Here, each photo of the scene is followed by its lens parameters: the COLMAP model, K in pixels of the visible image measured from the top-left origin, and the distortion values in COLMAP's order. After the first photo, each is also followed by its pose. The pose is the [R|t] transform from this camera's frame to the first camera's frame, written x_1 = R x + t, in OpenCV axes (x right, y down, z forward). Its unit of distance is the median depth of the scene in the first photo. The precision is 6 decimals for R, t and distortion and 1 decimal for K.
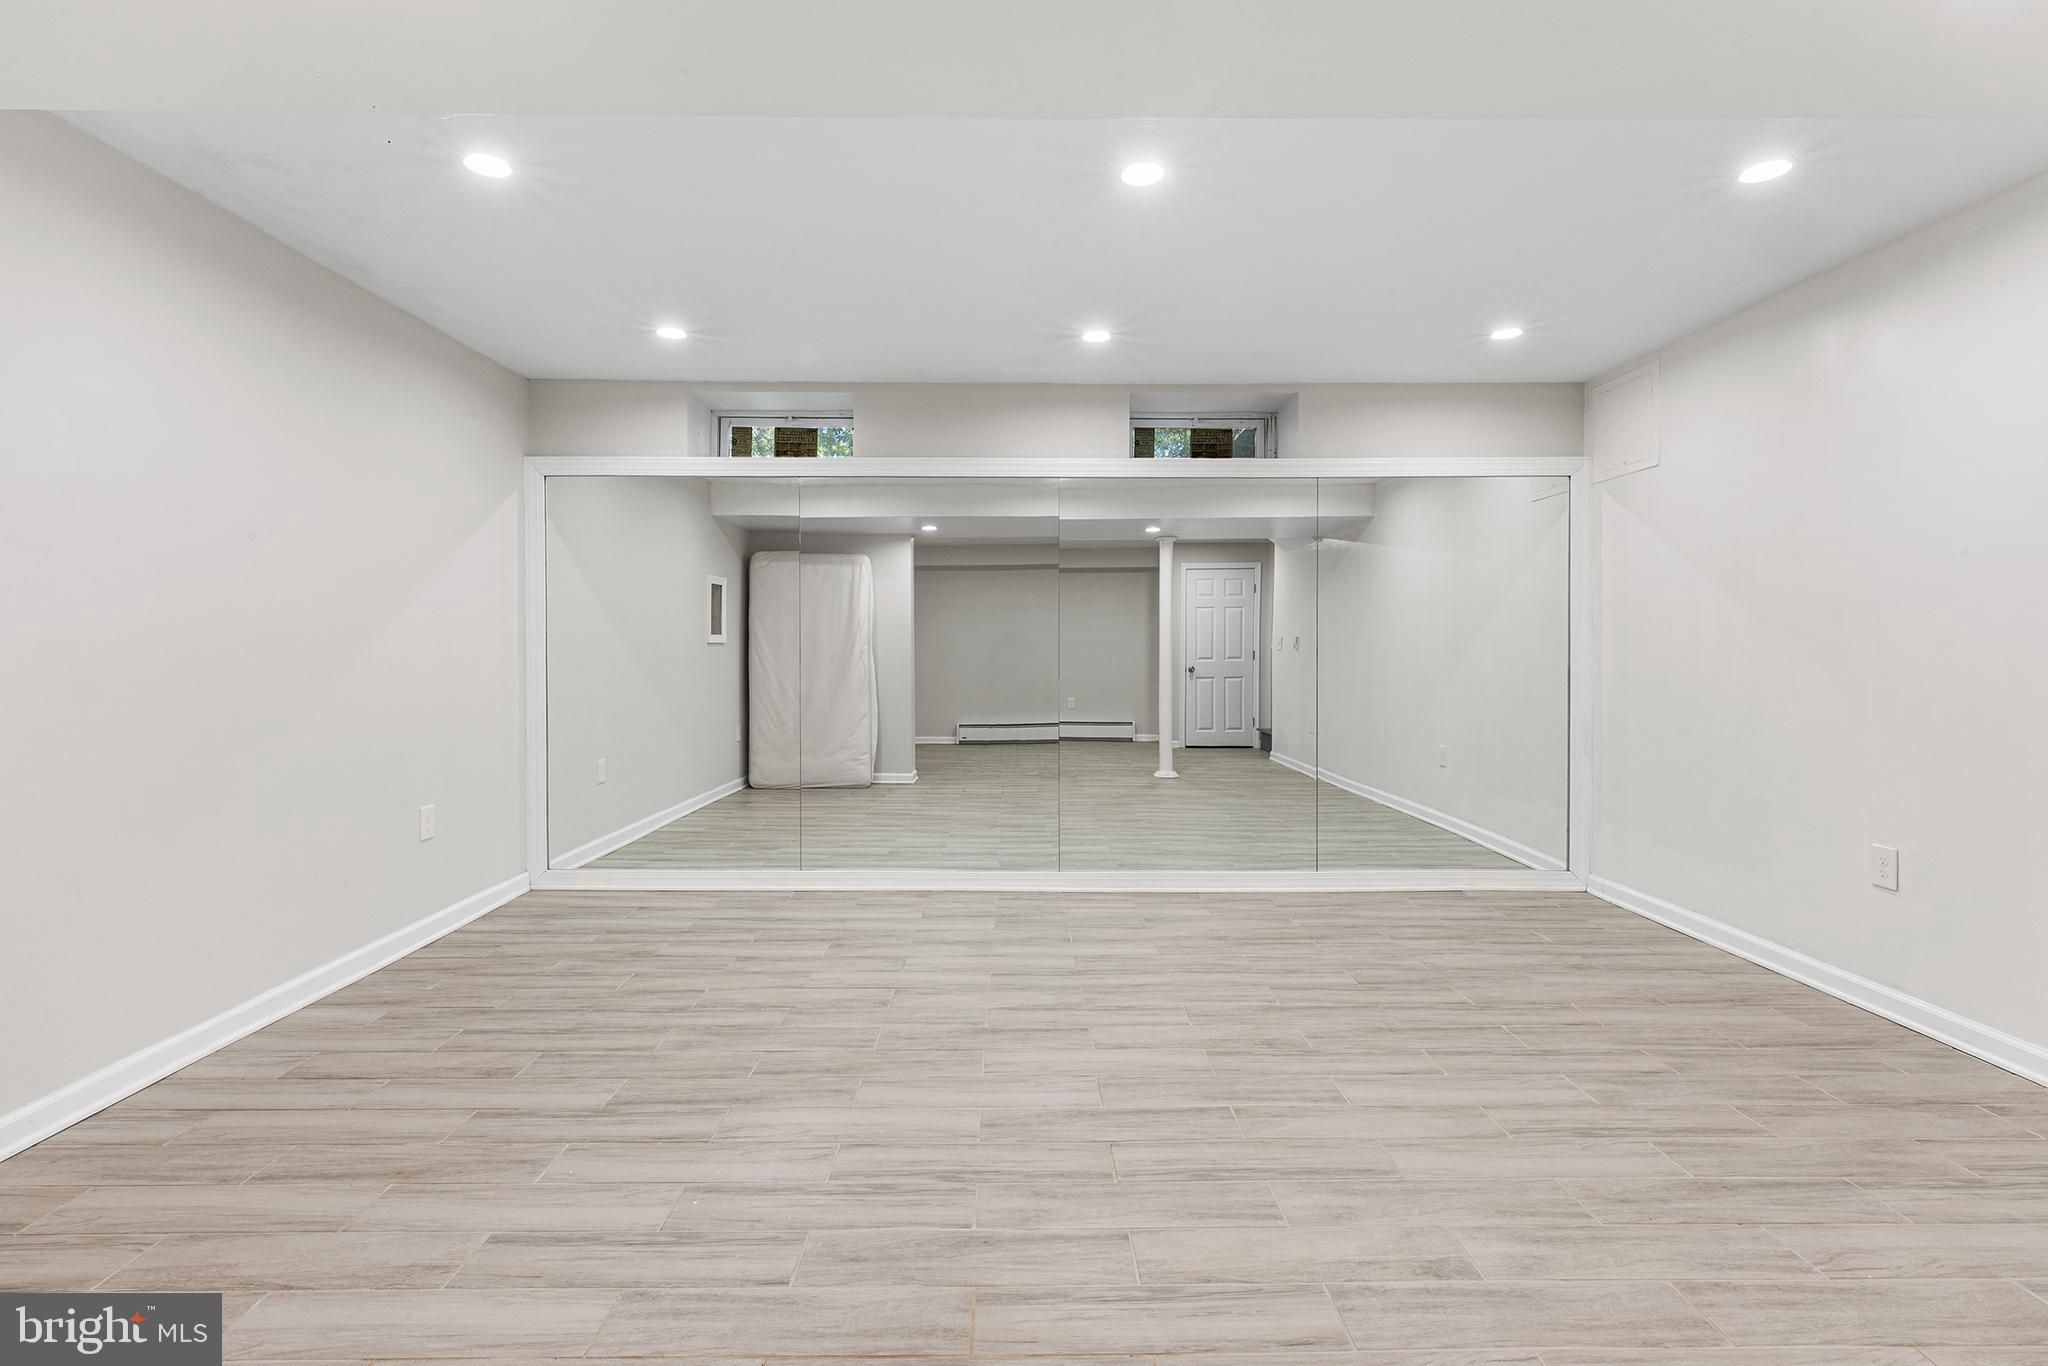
lens RADIAL K [[917.8, 0, 1014.1], [0, 917.8, 665.0], [0, 0, 1]] dist [0.002190, -0.001818]
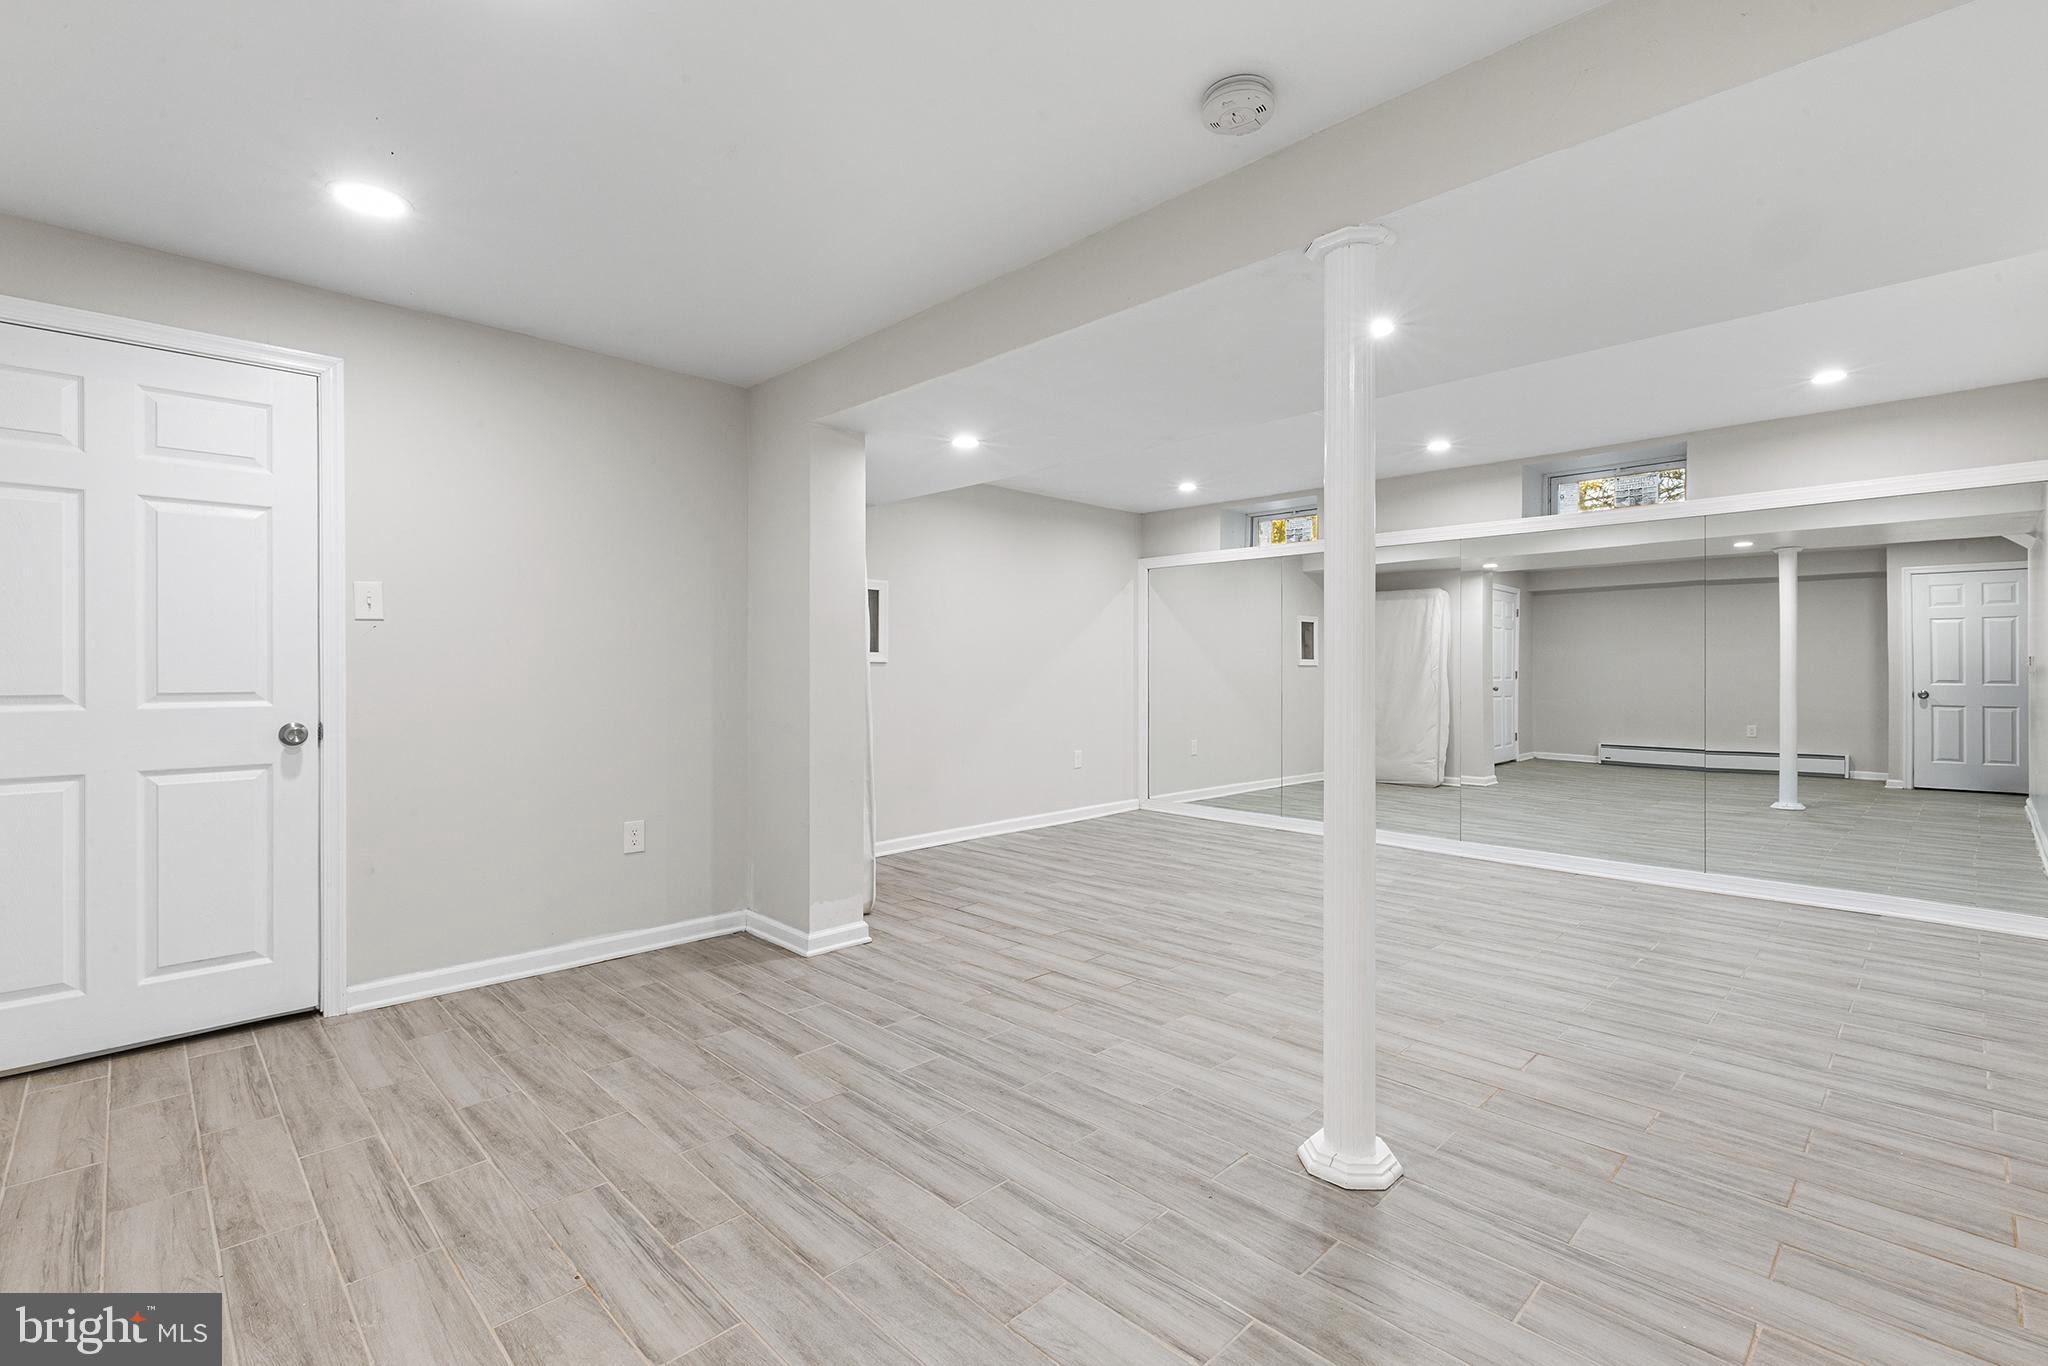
lens RADIAL K [[917.8, 0, 1028.4], [0, 917.8, 676.3], [0, 0, 1]] dist [0.002190, -0.001818]
pose [[0.699644, 0.006462, -0.714463, 0.321535], [-0.012739, 0.999913, -0.003431, 0.002028], [0.714379, 0.011502, 0.699665, -0.207192]]
